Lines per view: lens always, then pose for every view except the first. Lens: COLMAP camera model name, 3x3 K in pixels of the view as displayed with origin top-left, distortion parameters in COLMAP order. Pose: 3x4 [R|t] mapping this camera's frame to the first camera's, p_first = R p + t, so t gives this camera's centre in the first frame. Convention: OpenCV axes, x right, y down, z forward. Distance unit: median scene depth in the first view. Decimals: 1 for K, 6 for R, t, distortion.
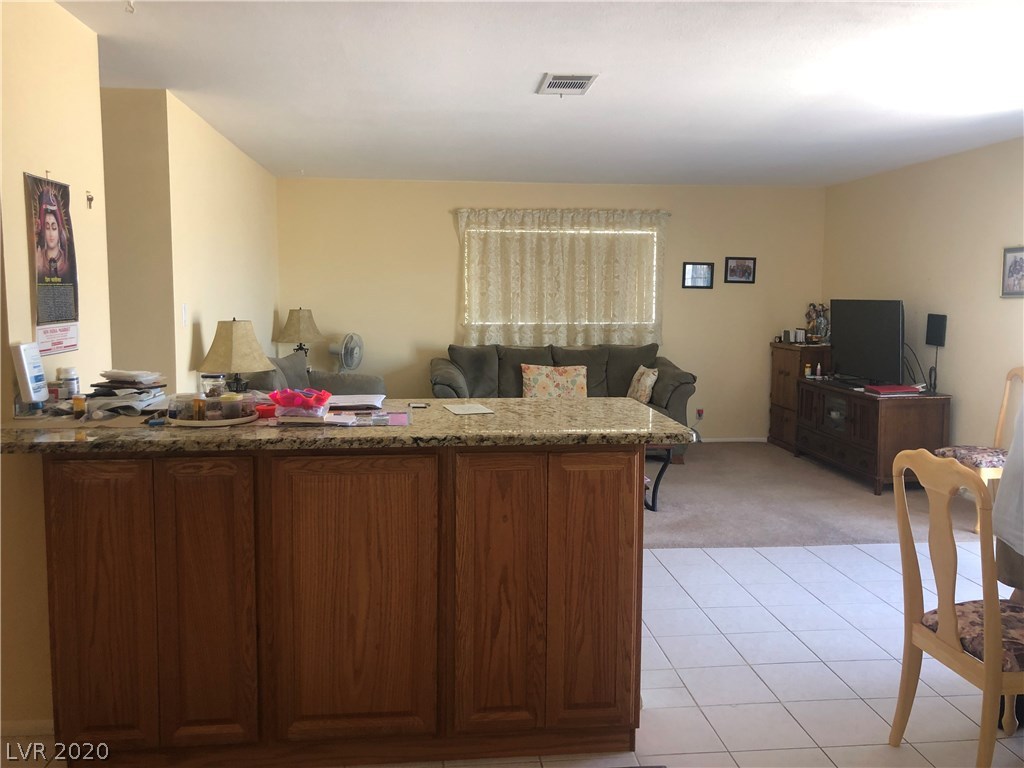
lens RADIAL K [[840.6, 0, 506.2], [0, 840.6, 384.4], [0, 0, 1]] dist [0.042171, -0.053838]
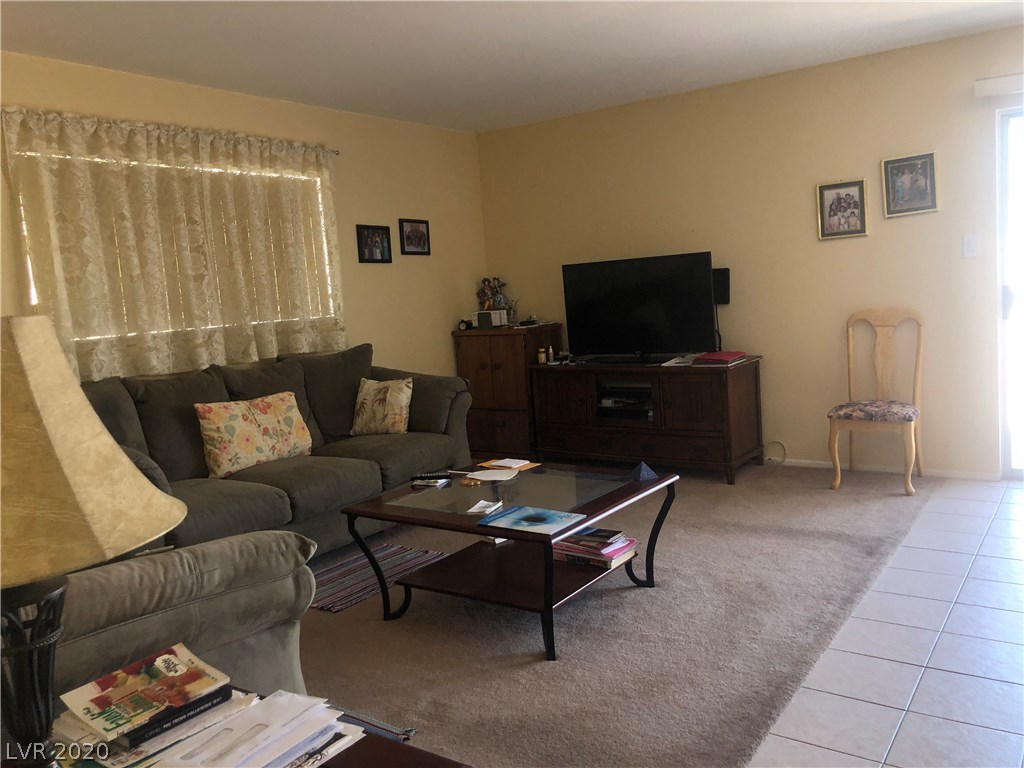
lens RADIAL K [[840.6, 0, 512.4], [0, 840.6, 362.6], [0, 0, 1]] dist [0.042171, -0.053838]
pose [[0.647558, -0.115454, 0.753219, -0.245345], [0.153767, 0.987920, 0.019232, -0.028966], [-0.746340, 0.103367, 0.657489, 0.481250]]
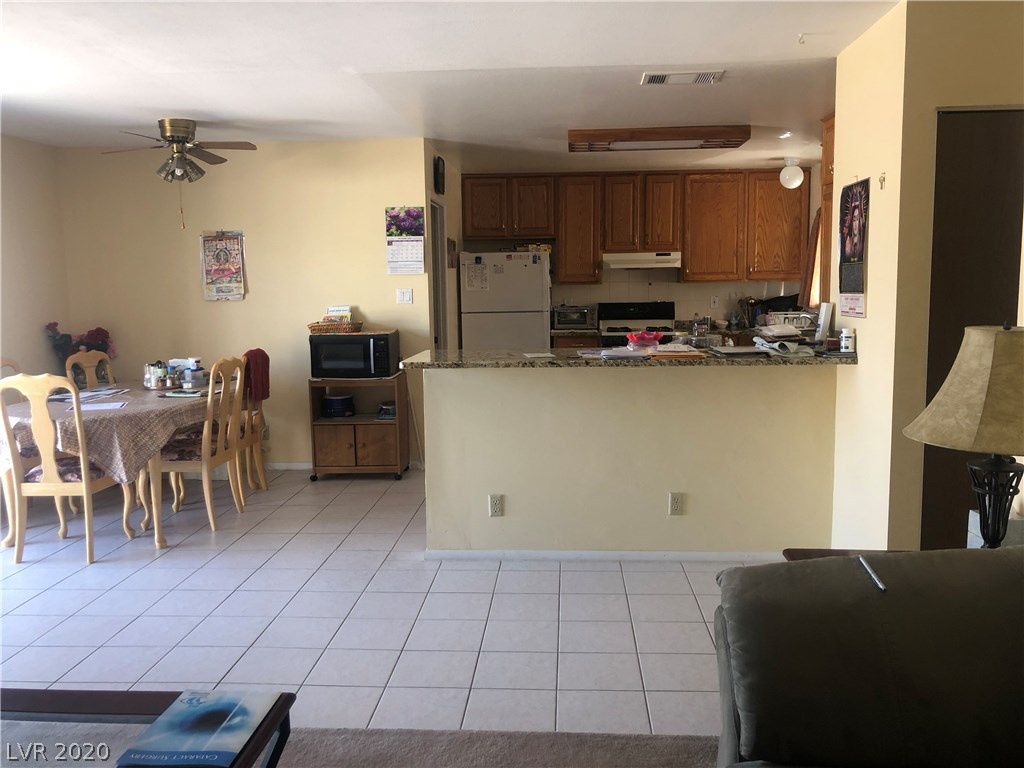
lens RADIAL K [[840.6, 0, 517.4], [0, 840.6, 385.7], [0, 0, 1]] dist [0.042171, -0.053838]
pose [[-0.987883, -0.009158, 0.154931, -0.089083], [0.027130, 0.972697, 0.230486, -0.096485], [-0.152811, 0.231896, -0.960663, 0.920143]]
